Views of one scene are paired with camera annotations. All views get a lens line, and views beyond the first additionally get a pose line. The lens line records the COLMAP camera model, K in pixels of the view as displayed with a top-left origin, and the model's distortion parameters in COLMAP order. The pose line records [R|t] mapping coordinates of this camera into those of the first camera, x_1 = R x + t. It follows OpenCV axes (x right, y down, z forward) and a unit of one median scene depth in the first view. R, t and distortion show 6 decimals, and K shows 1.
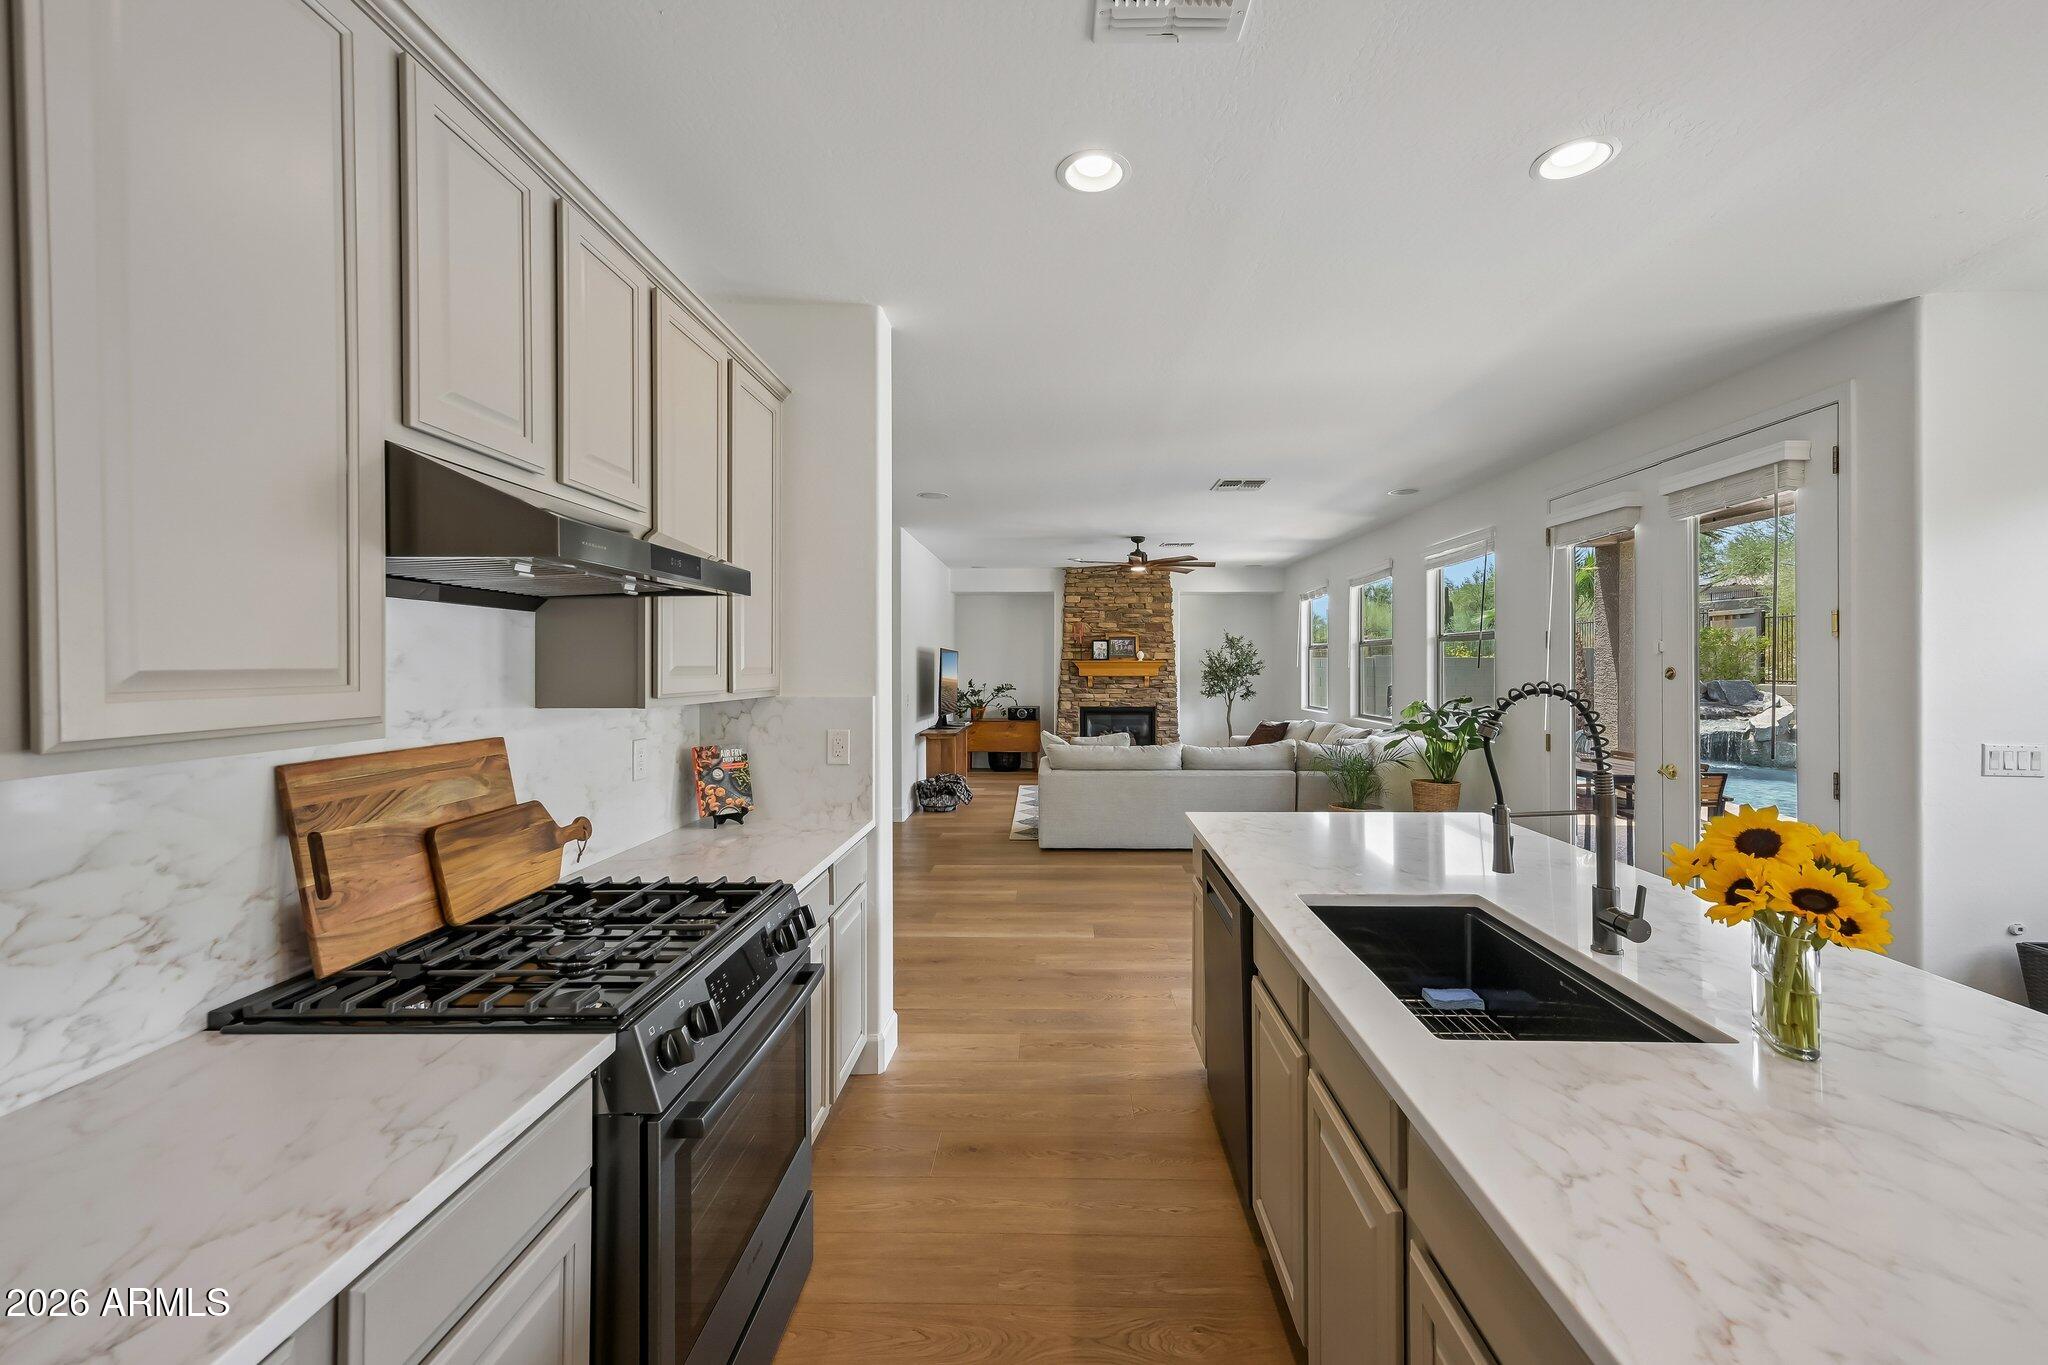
lens RADIAL K [[824.8, 0, 1069.8], [0, 824.8, 666.3], [0, 0, 1]] dist [0.017472, 0.000116]
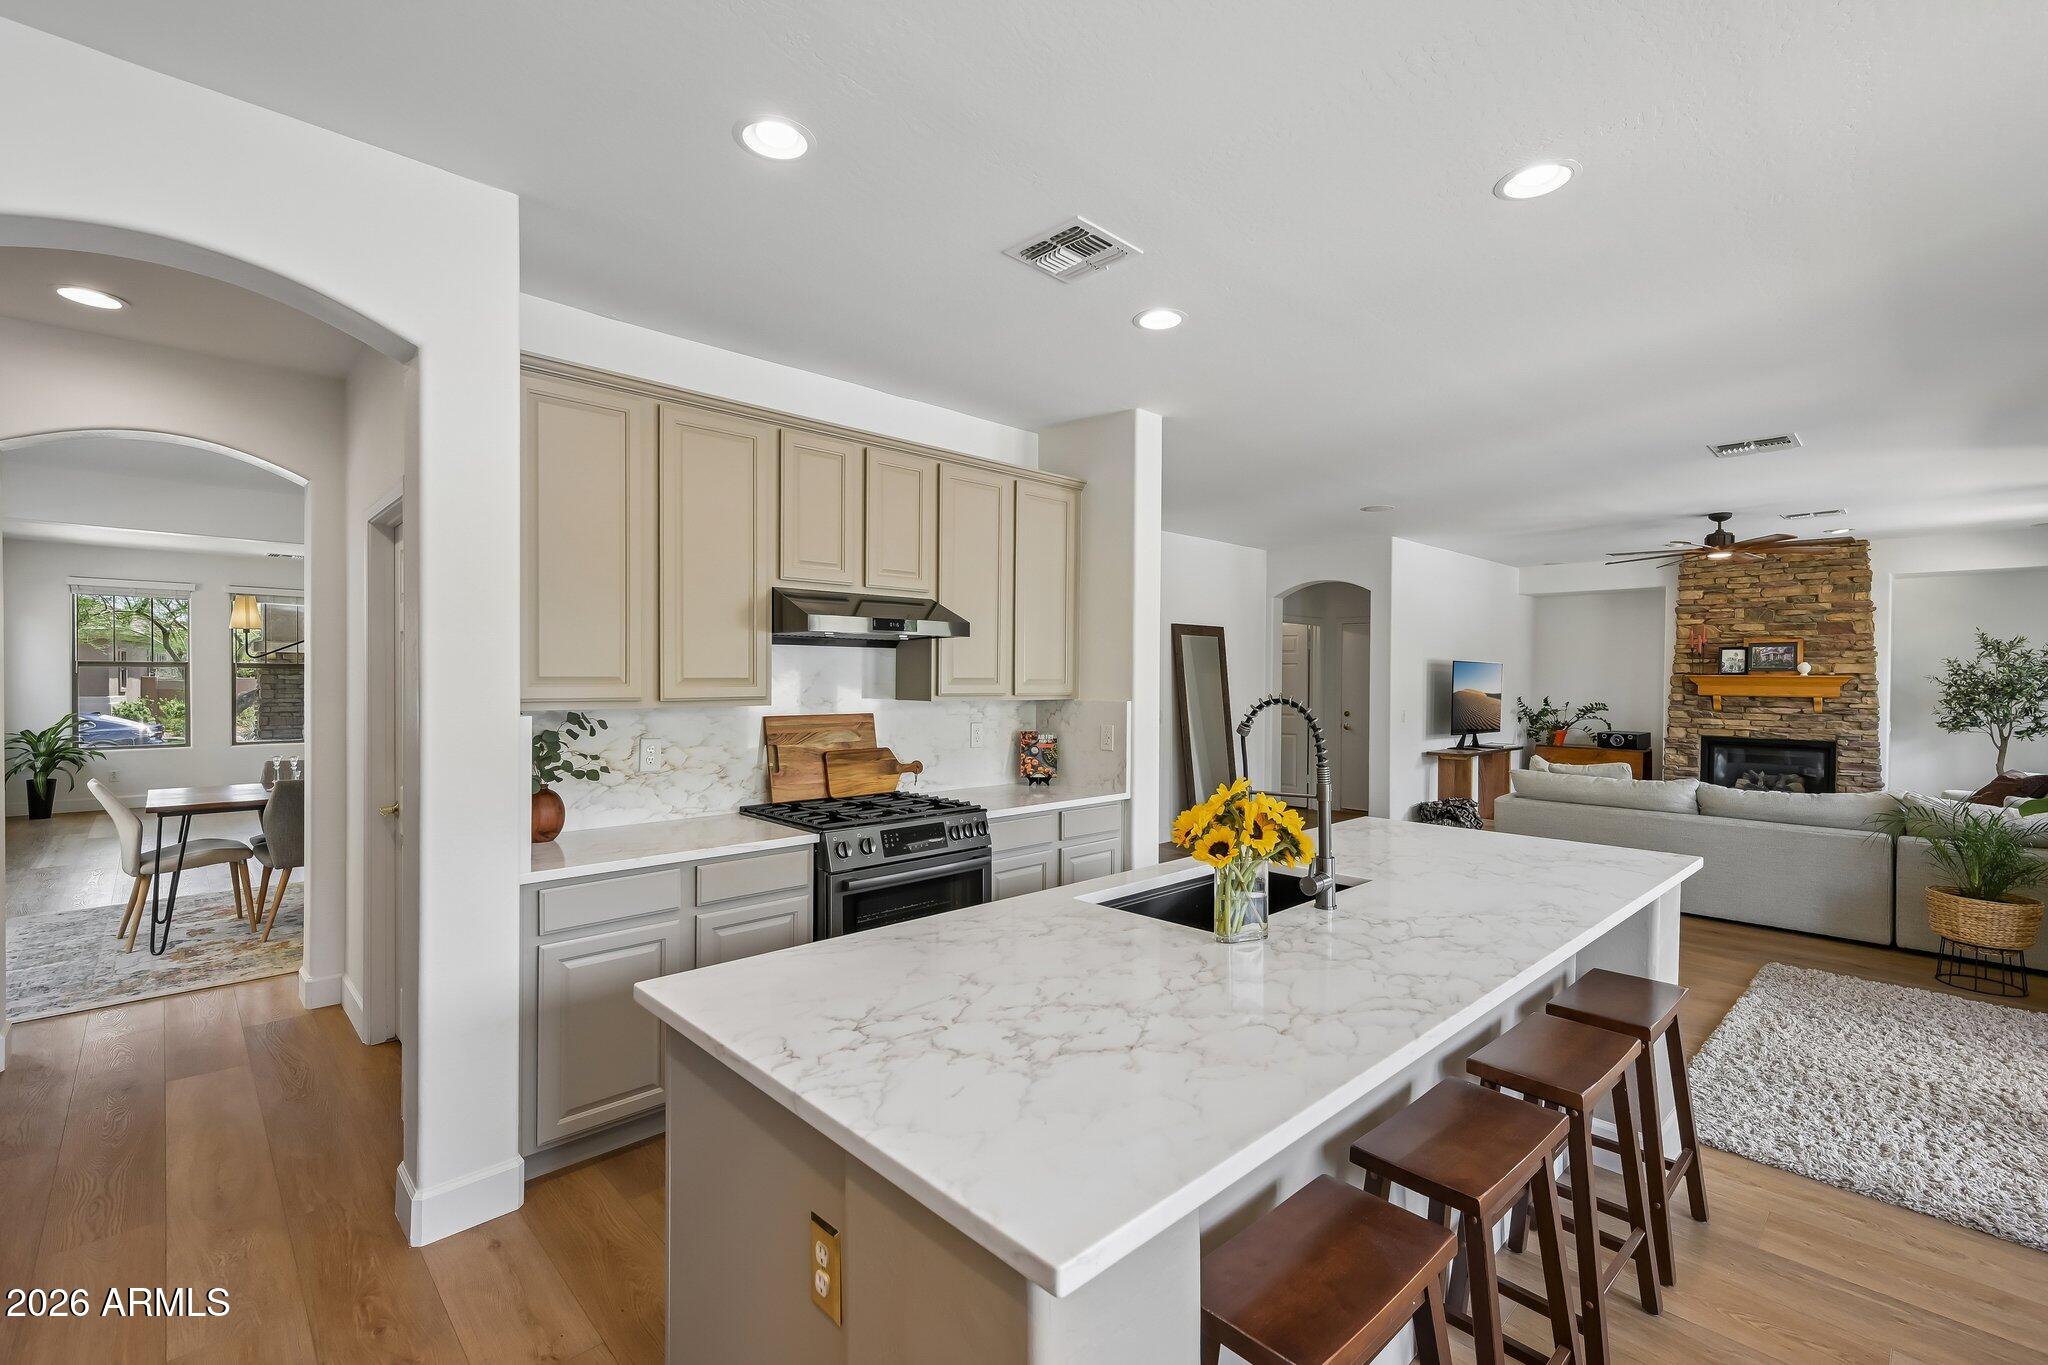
lens RADIAL K [[911.8, 0, 1023.7], [0, 911.8, 684.8], [0, 0, 1]] dist [0.010870, 0.000108]
pose [[0.701491, 0.012785, -0.712563, 0.313042], [-0.008293, 0.999918, 0.009776, -0.001670], [0.712630, -0.000949, 0.701540, -0.072070]]
